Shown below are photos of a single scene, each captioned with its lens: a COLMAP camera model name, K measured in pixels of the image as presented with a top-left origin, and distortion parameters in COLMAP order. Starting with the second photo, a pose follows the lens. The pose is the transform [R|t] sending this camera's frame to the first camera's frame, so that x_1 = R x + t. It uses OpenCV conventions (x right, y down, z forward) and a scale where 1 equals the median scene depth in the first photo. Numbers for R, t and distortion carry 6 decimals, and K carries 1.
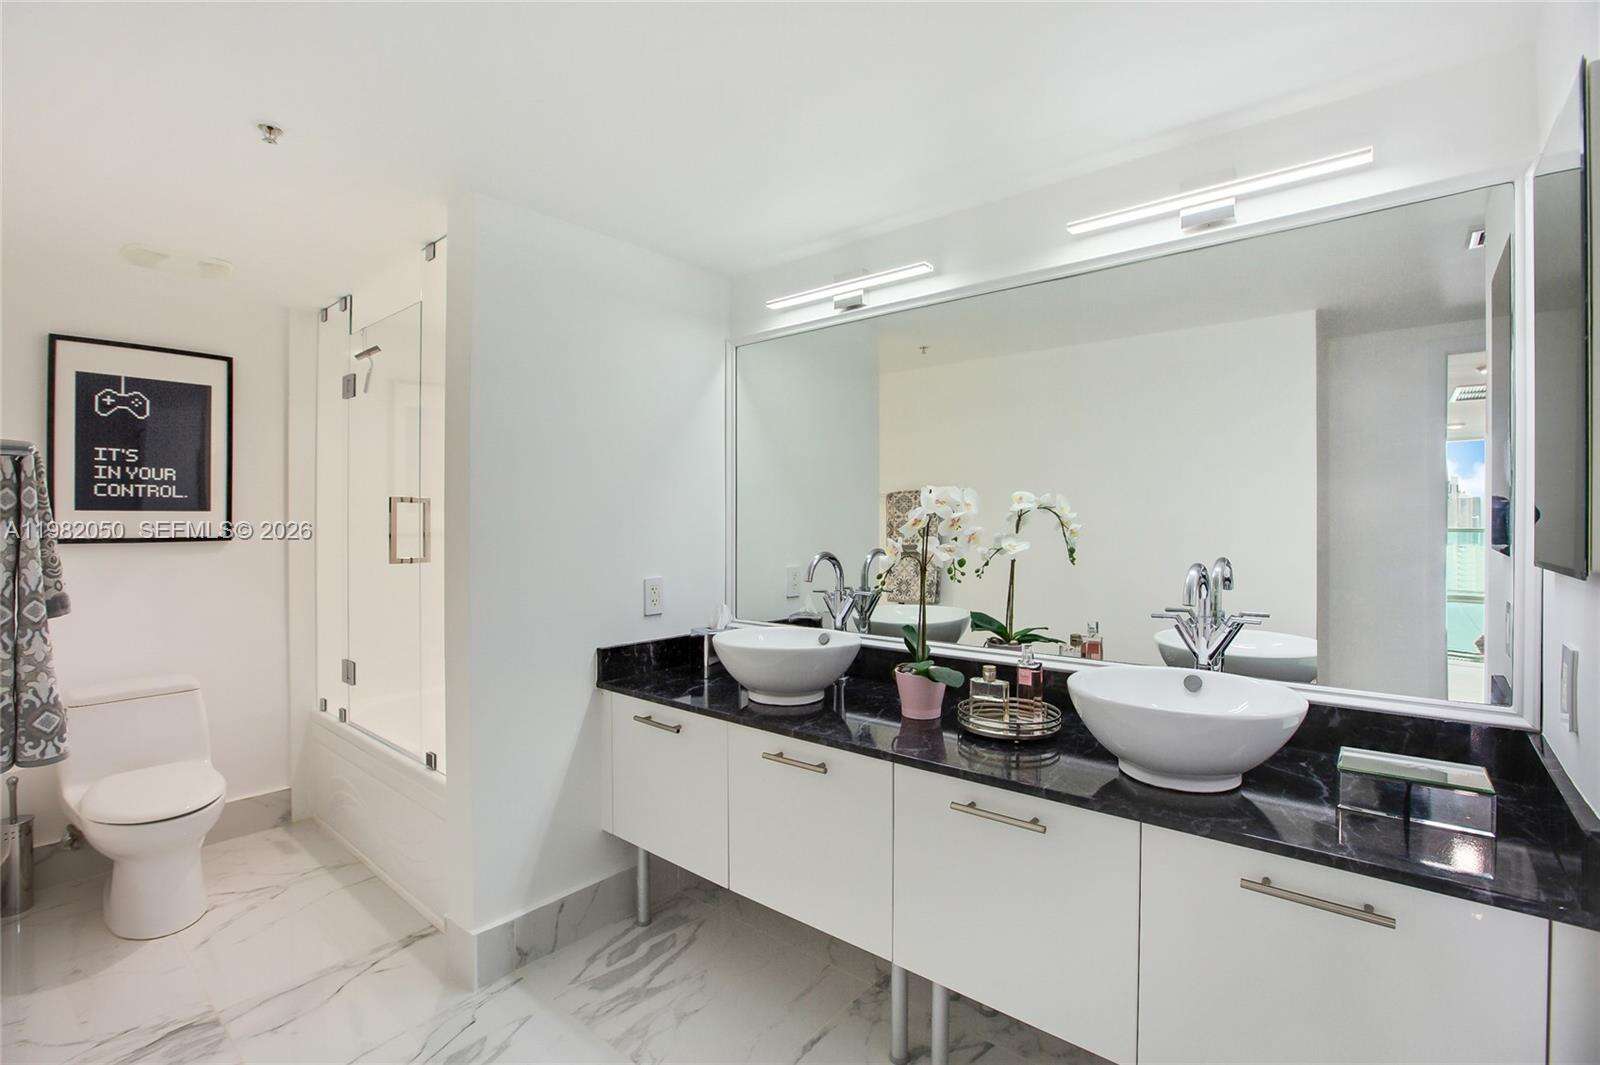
lens RADIAL K [[733.7, 0, 785.2], [0, 733.7, 533.3], [0, 0, 1]] dist [-0.033659, 0.013194]
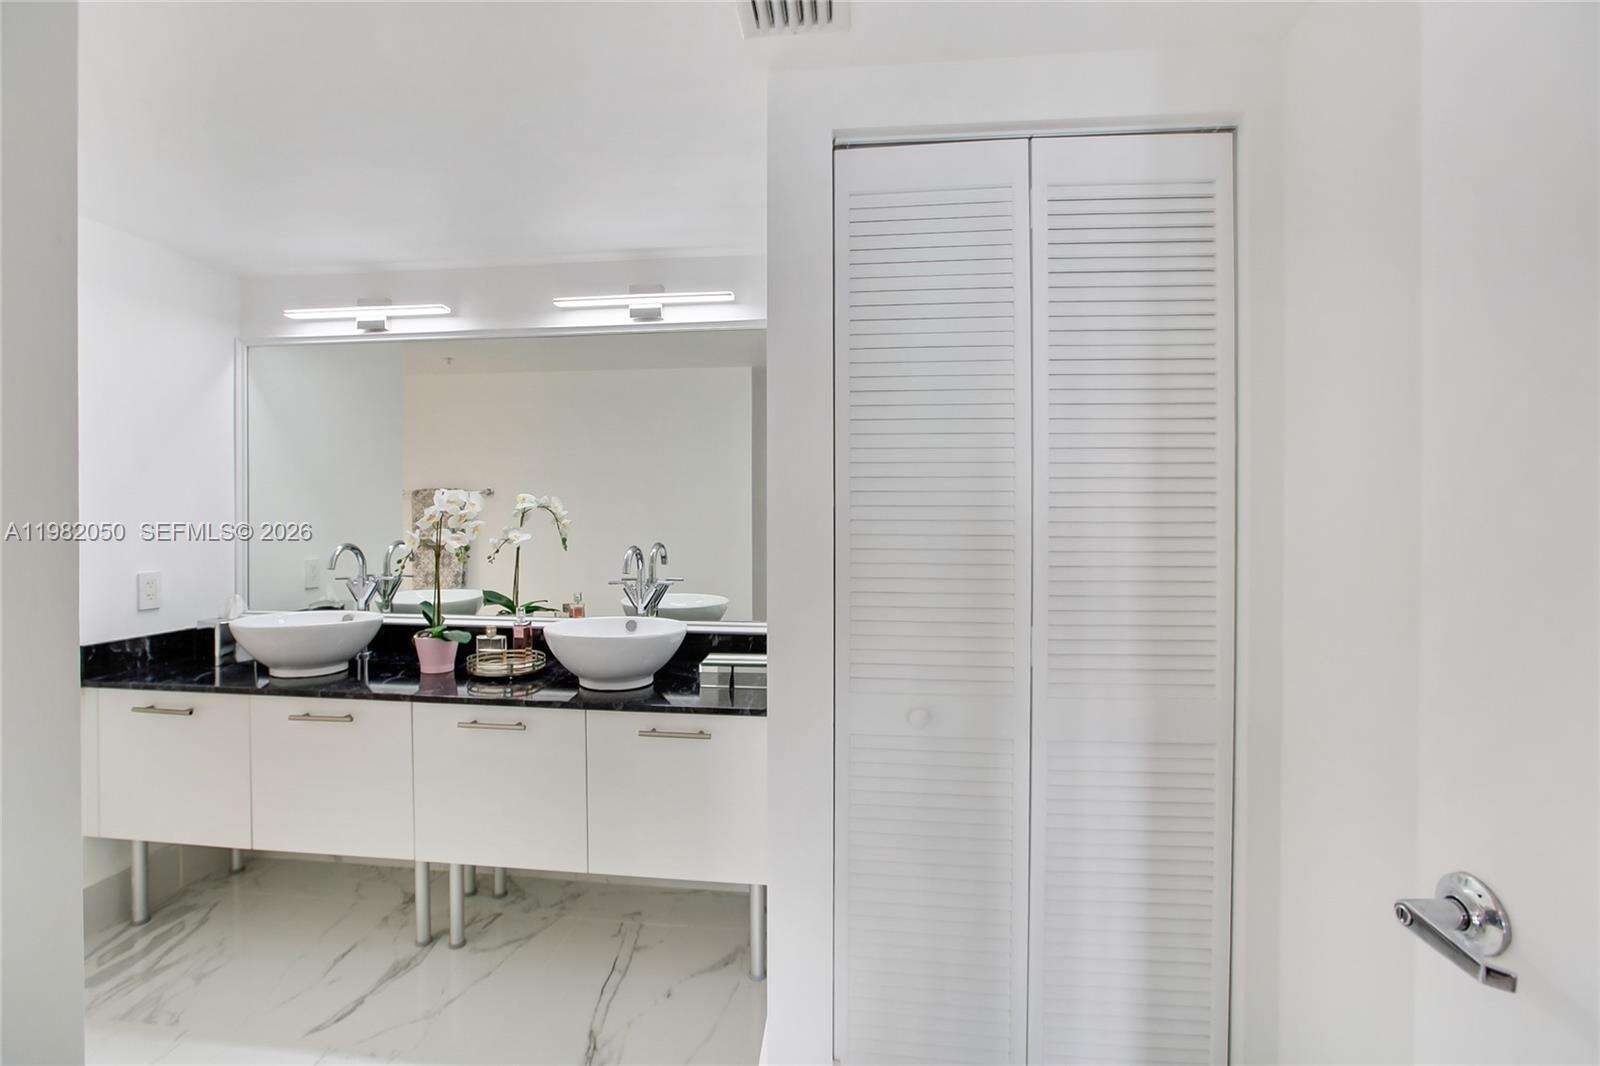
lens RADIAL K [[733.7, 0, 785.2], [0, 733.7, 533.8], [0, 0, 1]] dist [-0.033659, 0.013194]
pose [[0.822601, -0.005068, 0.568596, -0.029051], [0.002434, 0.999983, 0.005391, 0.006769], [-0.568614, -0.003051, 0.822599, -0.326566]]
